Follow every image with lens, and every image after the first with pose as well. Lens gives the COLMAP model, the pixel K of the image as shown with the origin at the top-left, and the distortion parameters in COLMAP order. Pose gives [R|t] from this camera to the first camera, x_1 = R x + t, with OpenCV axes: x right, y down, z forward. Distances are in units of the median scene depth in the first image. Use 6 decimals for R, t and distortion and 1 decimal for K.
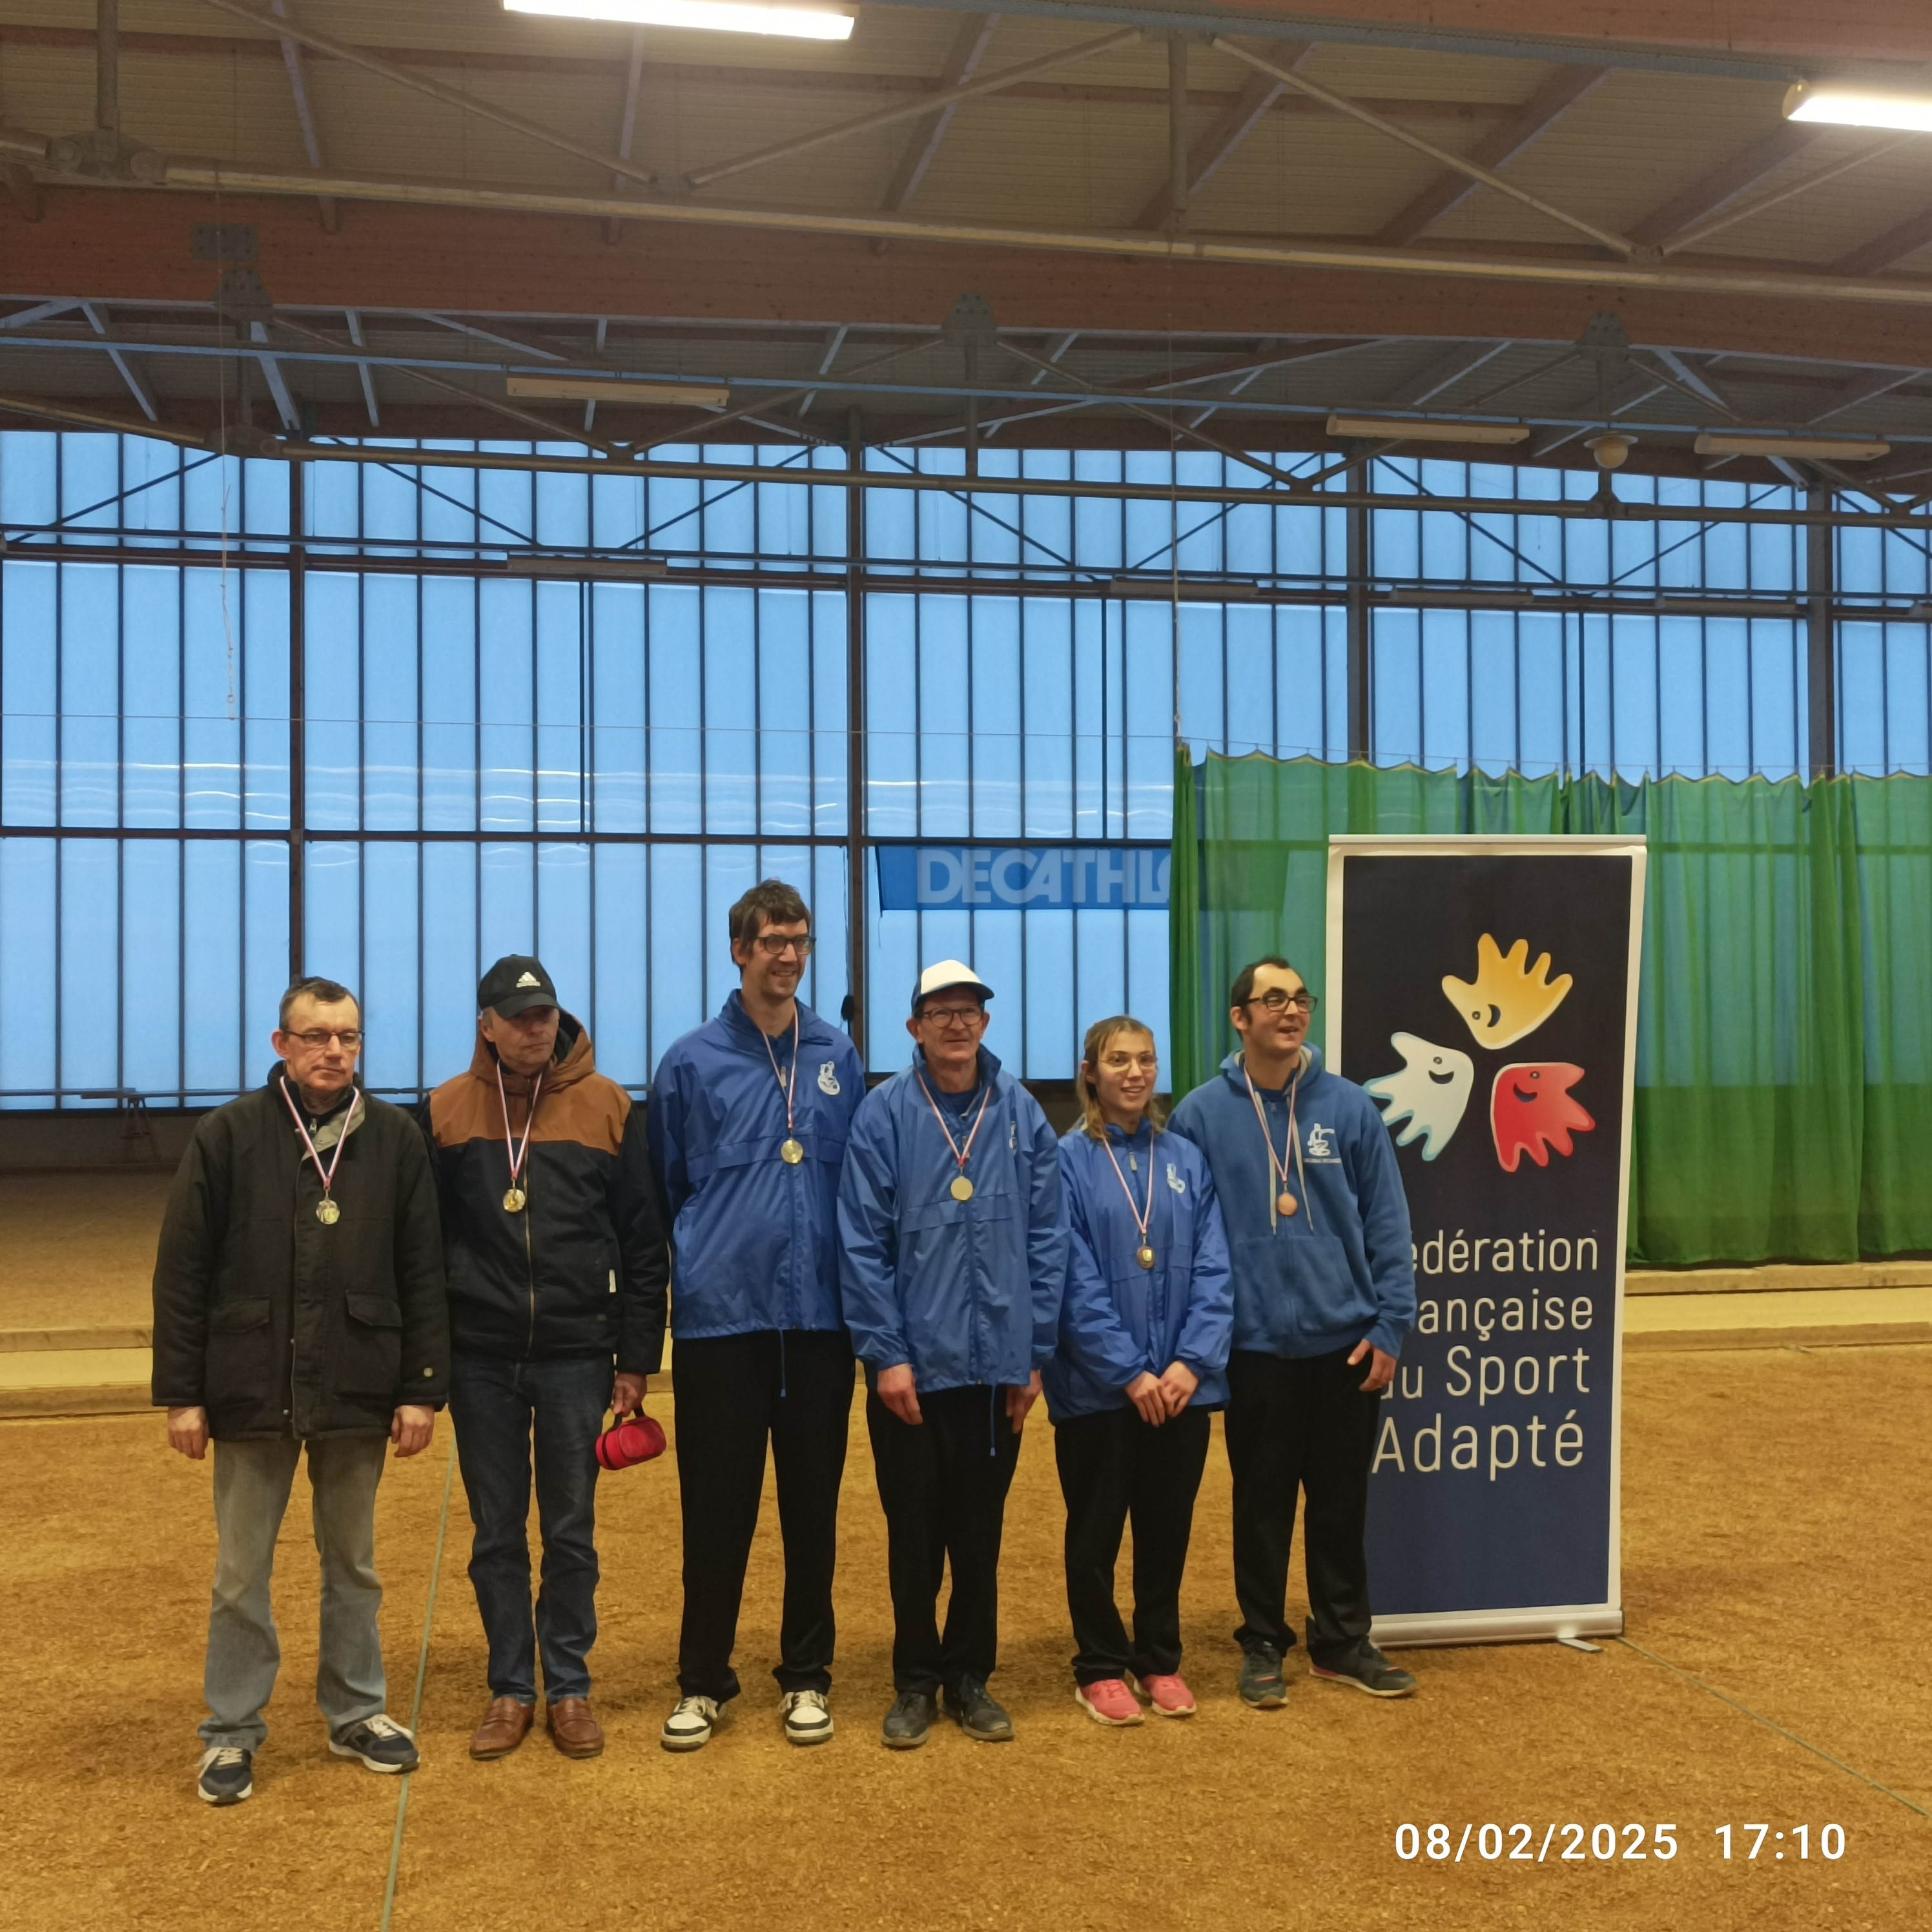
lens RADIAL K [[2037.2, 0, 865.8], [0, 2037.2, 1022.1], [0, 0, 1]] dist [0.047875, -0.066045]
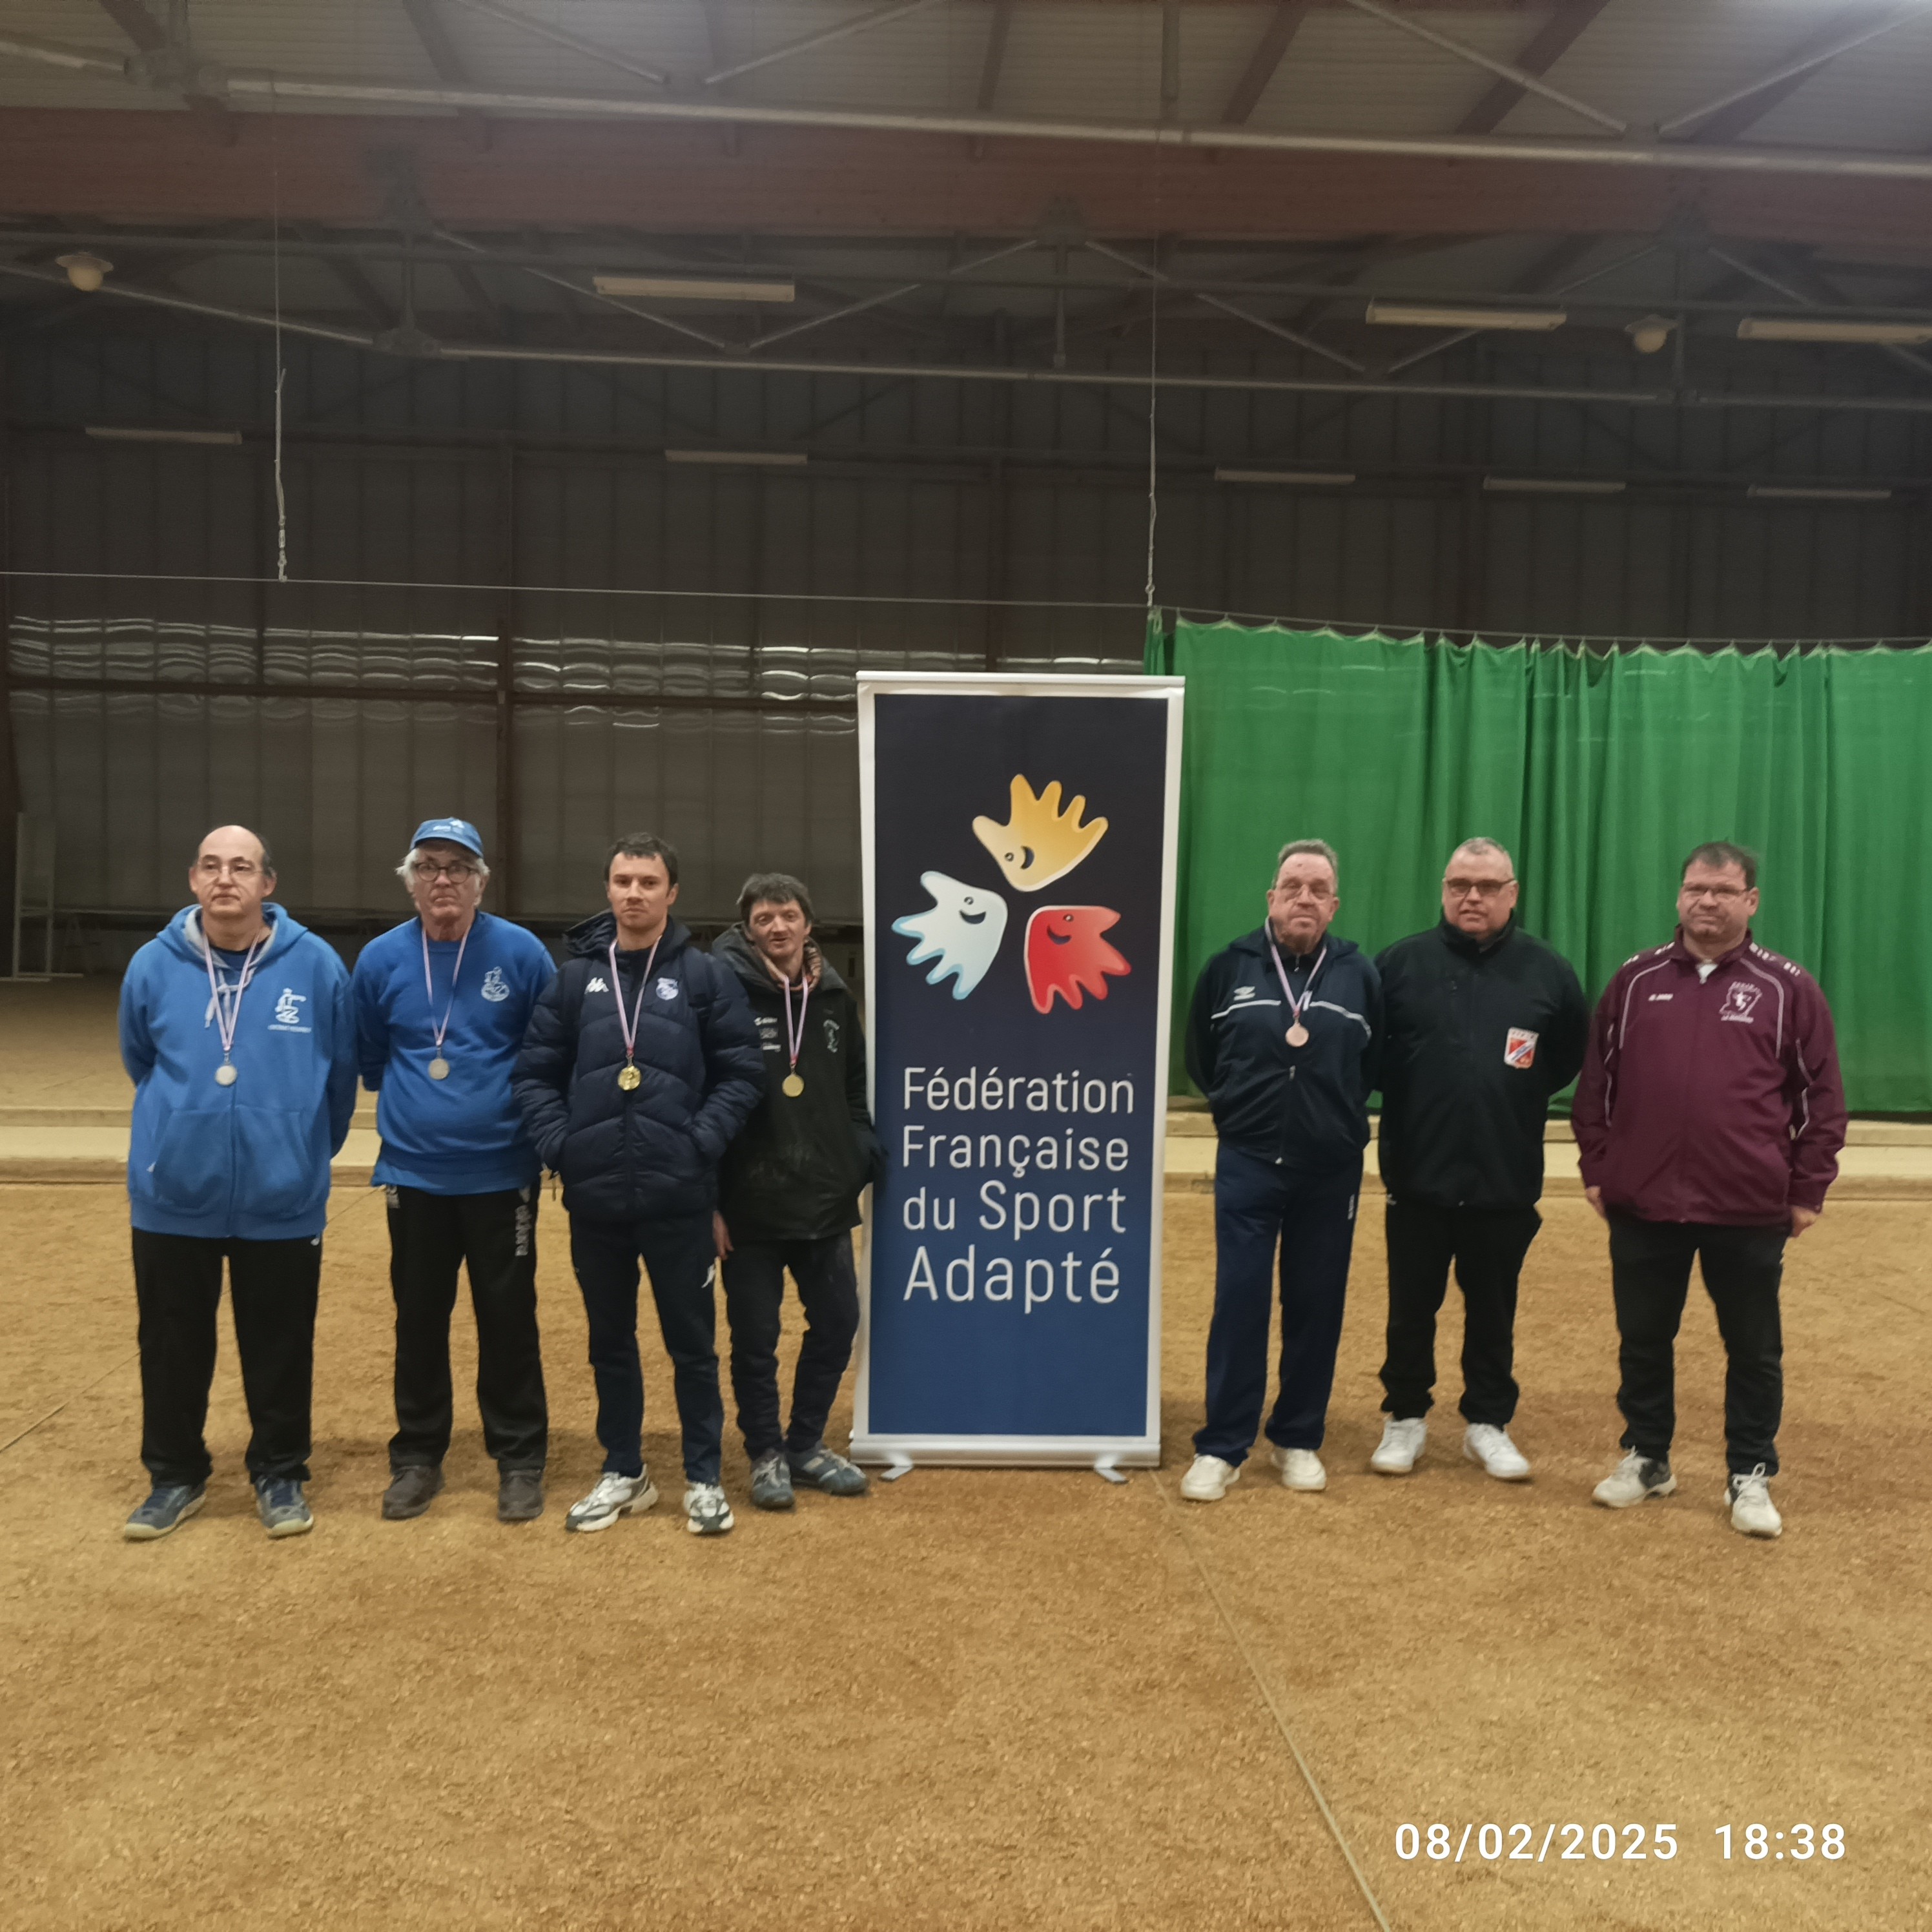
lens RADIAL K [[1749.1, 0, 1000.9], [0, 1749.1, 983.5], [0, 0, 1]] dist [0.030823, -0.033497]
pose [[0.991893, 0.034955, -0.122173, 0.392958], [-0.027436, 0.997656, 0.062693, 0.004988], [0.124078, -0.058832, 0.990527, 0.140023]]
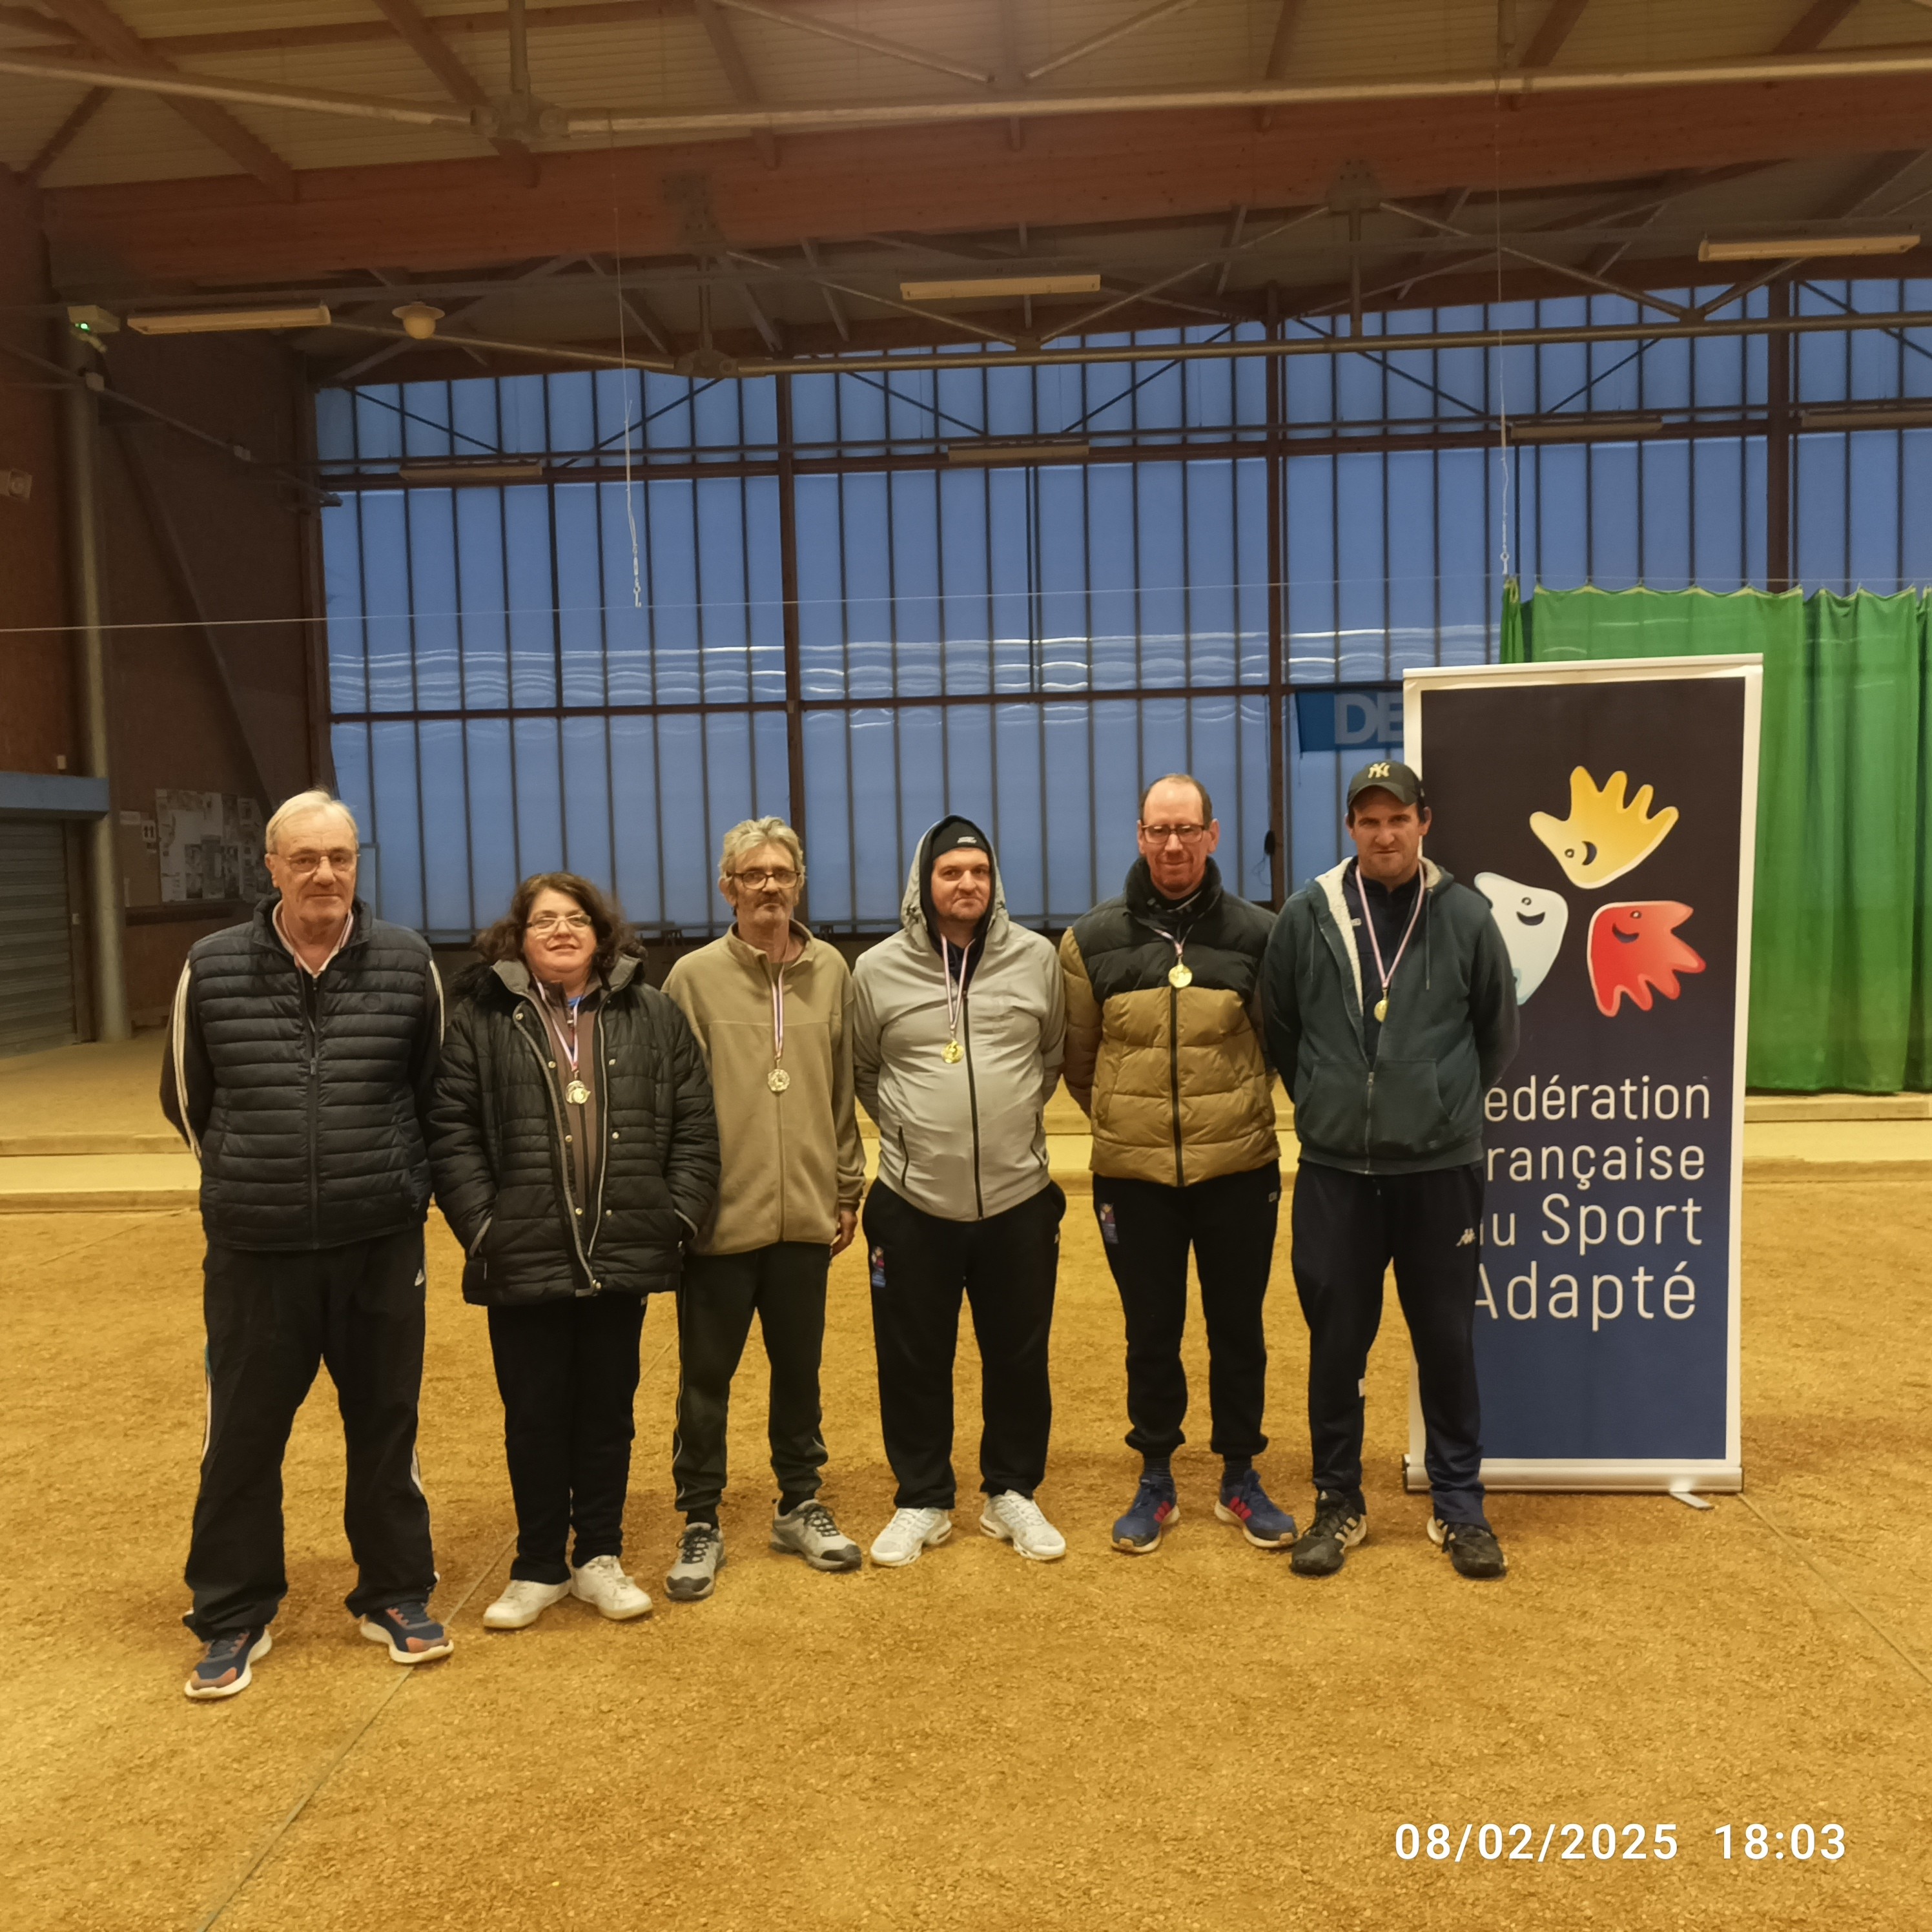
lens RADIAL K [[1749.1, 0, 1000.9], [0, 1749.1, 983.5], [0, 0, 1]] dist [0.030823, -0.033497]
pose [[0.972093, -0.003538, -0.234568, 0.227164], [0.021062, 0.997165, 0.072245, -0.007299], [0.233647, -0.075169, 0.969411, 0.135587]]
